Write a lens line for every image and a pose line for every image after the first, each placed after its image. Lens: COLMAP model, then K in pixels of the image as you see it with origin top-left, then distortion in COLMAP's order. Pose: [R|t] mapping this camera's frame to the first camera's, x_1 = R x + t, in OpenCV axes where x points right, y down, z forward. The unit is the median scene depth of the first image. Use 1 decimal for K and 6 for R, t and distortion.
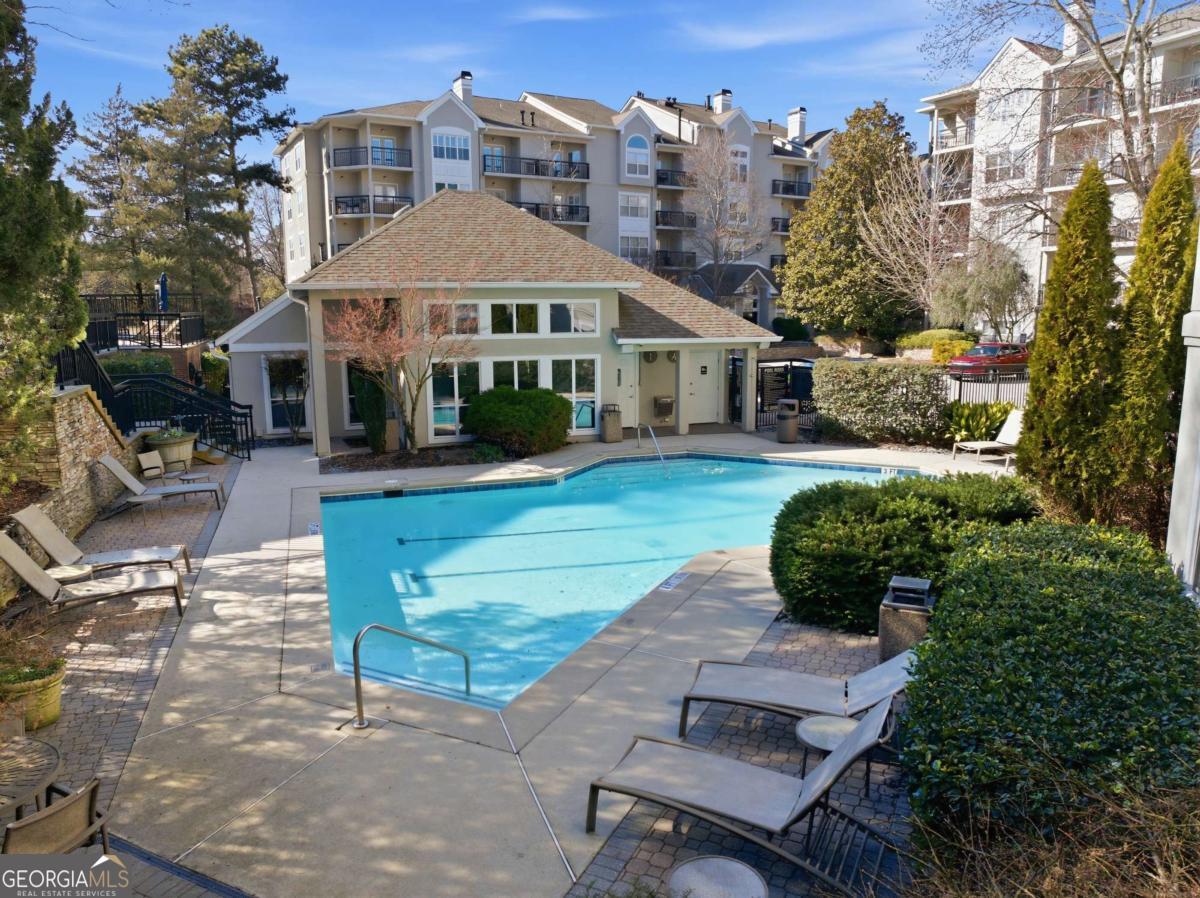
lens RADIAL K [[844.0, 0, 600.0], [0, 844.0, 449.0], [0, 0, 1]] dist [-0.033272, 0.000895]
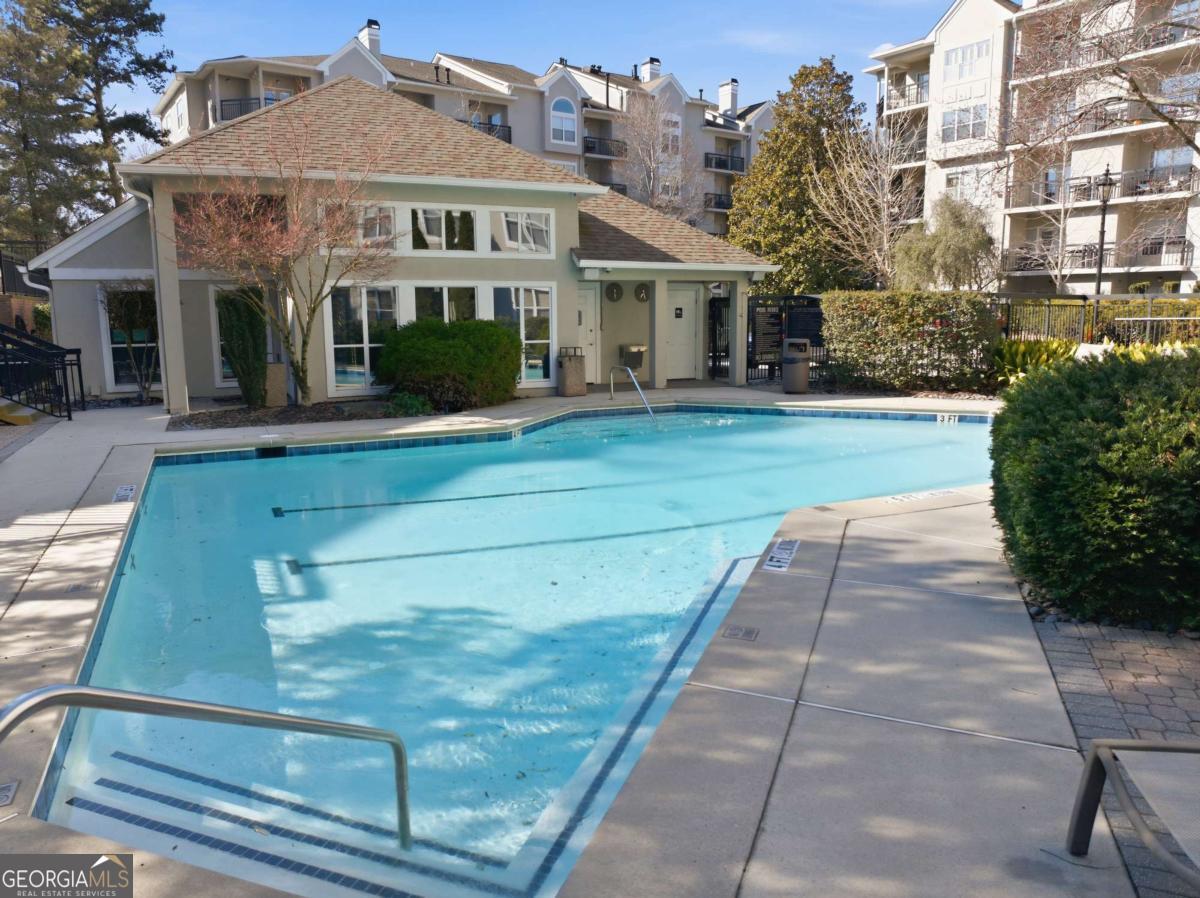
lens RADIAL K [[841.0, 0, 600.0], [0, 841.0, 449.0], [0, 0, 1]] dist [-0.068127, 0.051670]
pose [[0.994552, -0.016536, 0.102920, -0.025368], [0.017157, 0.999840, -0.005149, 0.027713], [-0.102818, 0.006886, 0.994676, 0.147995]]
